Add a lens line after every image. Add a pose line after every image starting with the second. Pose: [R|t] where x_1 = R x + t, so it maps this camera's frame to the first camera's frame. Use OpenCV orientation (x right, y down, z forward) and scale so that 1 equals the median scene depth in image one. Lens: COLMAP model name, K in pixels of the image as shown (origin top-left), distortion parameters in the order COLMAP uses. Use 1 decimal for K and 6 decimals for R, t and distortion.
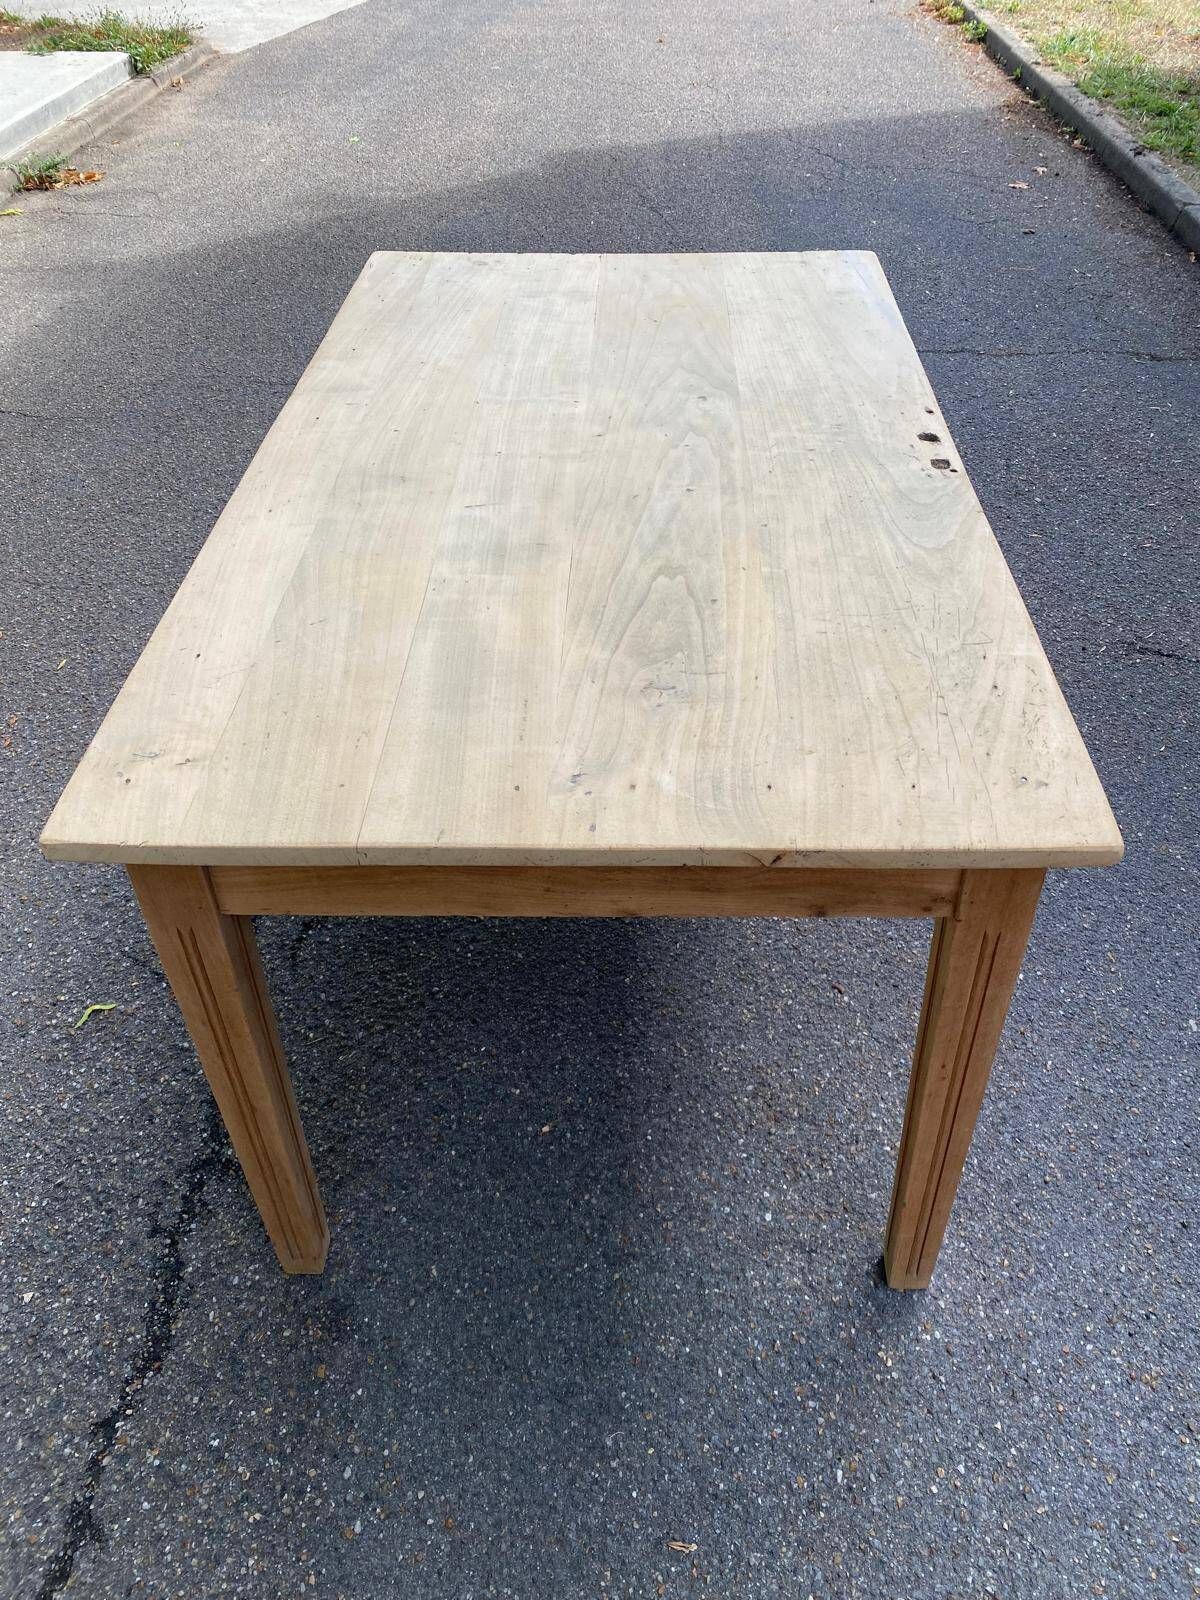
lens RADIAL K [[1227.9, 0, 618.7], [0, 1227.9, 800.8], [0, 0, 1]] dist [0.014993, -0.015450]
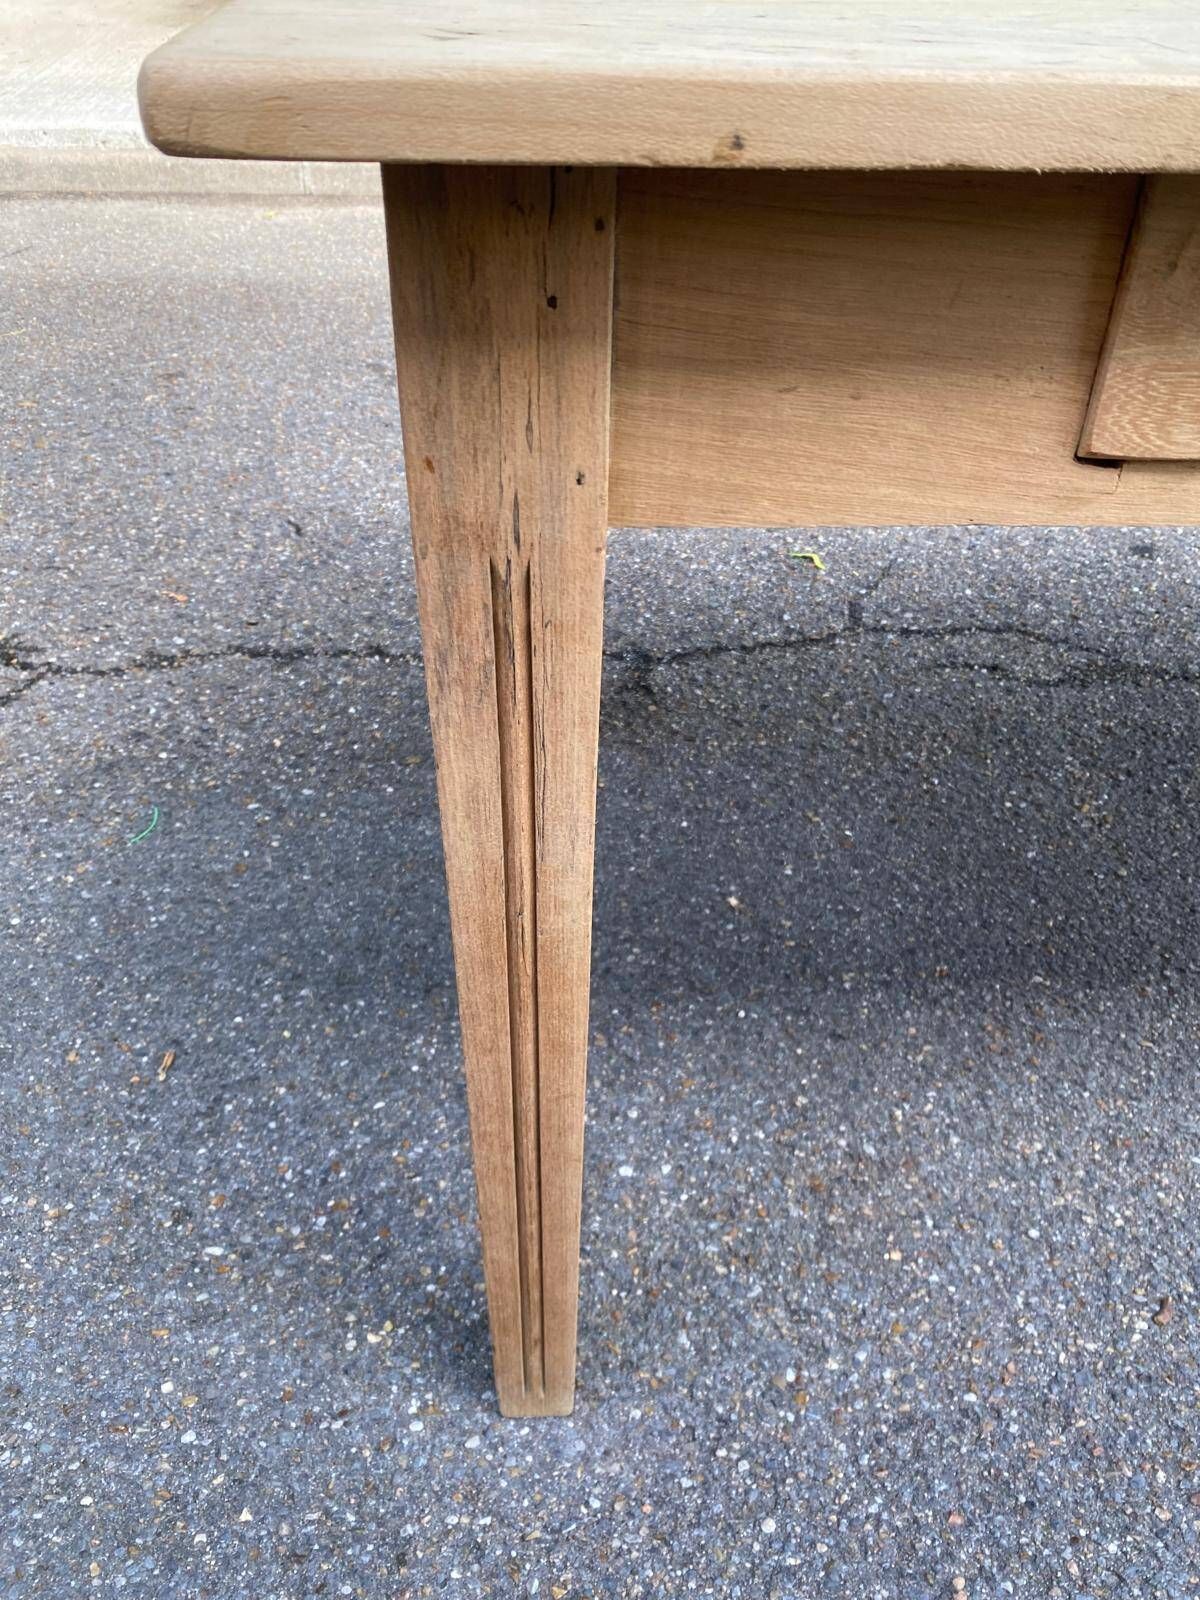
lens RADIAL K [[1227.9, 0, 614.1], [0, 1227.9, 798.0], [0, 0, 1]] dist [0.014993, -0.015450]
pose [[0.073869, 0.643617, -0.761774, 0.507640], [-0.664806, 0.601156, 0.443446, -0.046862], [0.743354, 0.473676, 0.472288, 0.665564]]
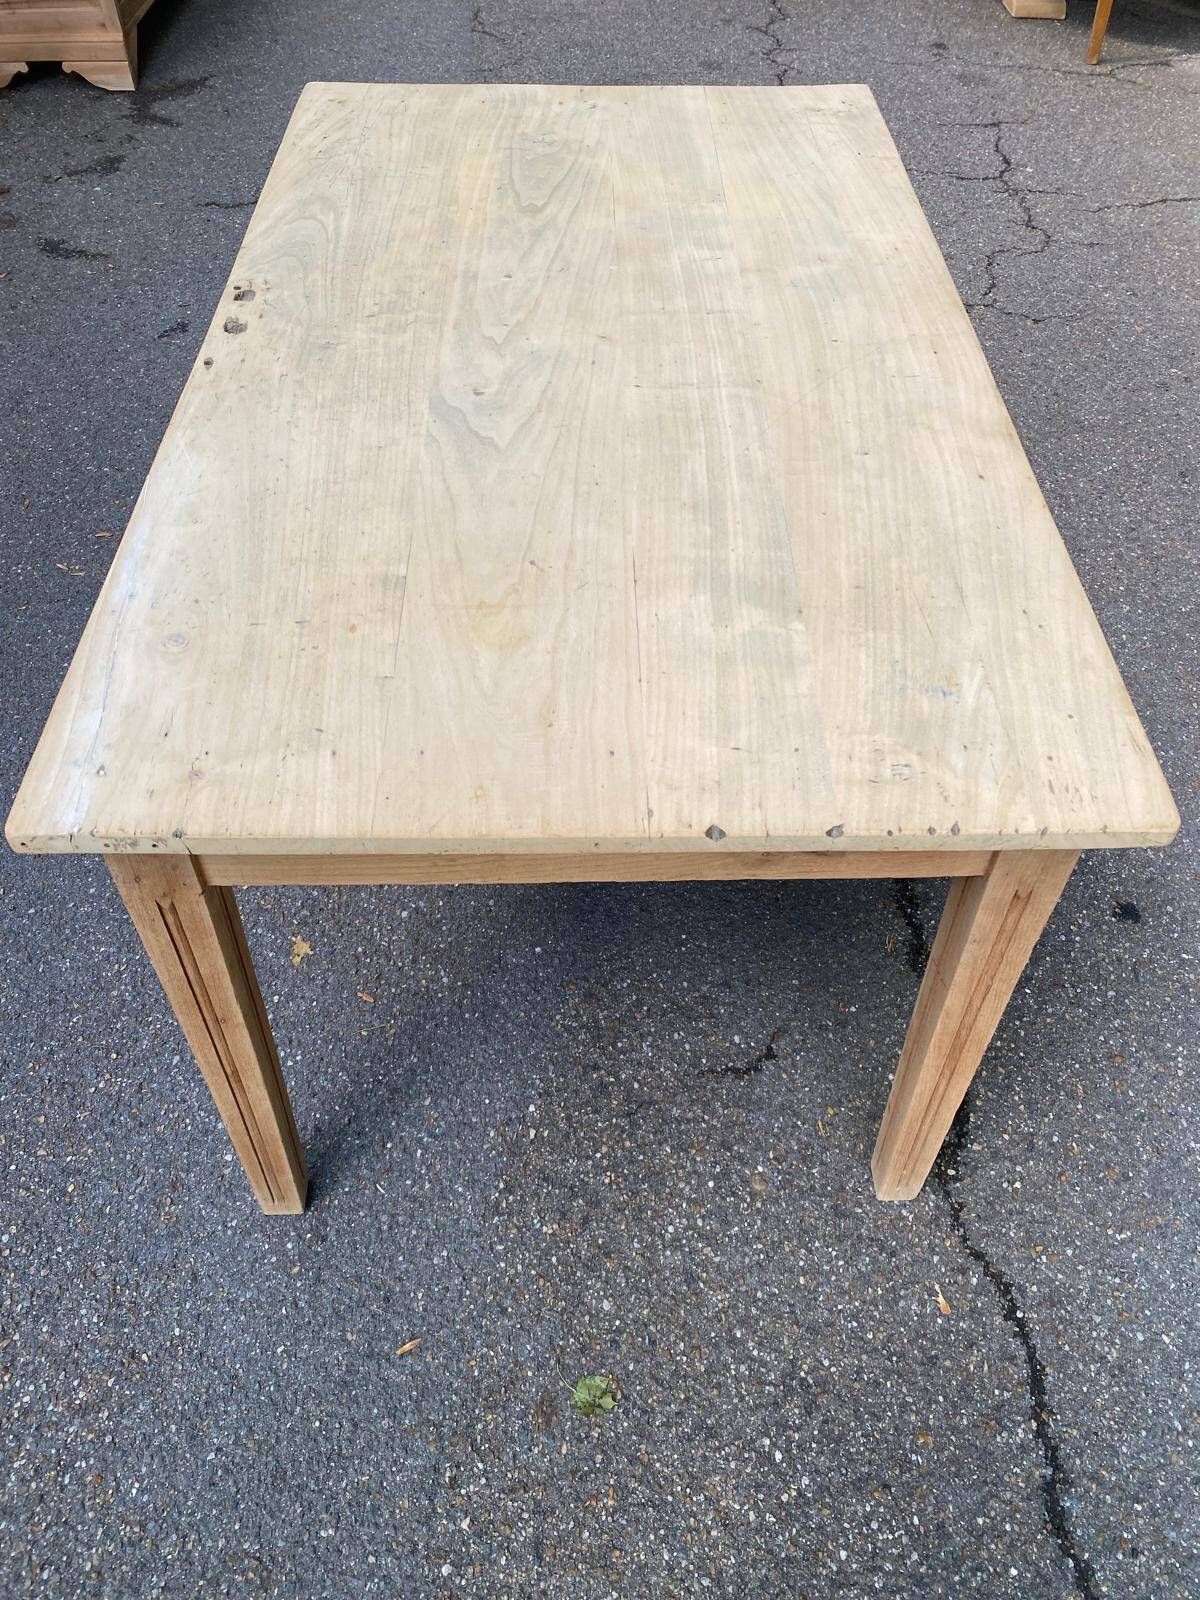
lens RADIAL K [[1227.9, 0, 614.4], [0, 1227.9, 795.5], [0, 0, 1]] dist [0.014993, -0.015450]
pose [[-0.999021, 0.030417, -0.032128, 0.015372], [-0.031671, 0.015386, 0.999380, -1.227098], [0.030892, 0.999419, -0.014408, 1.399413]]
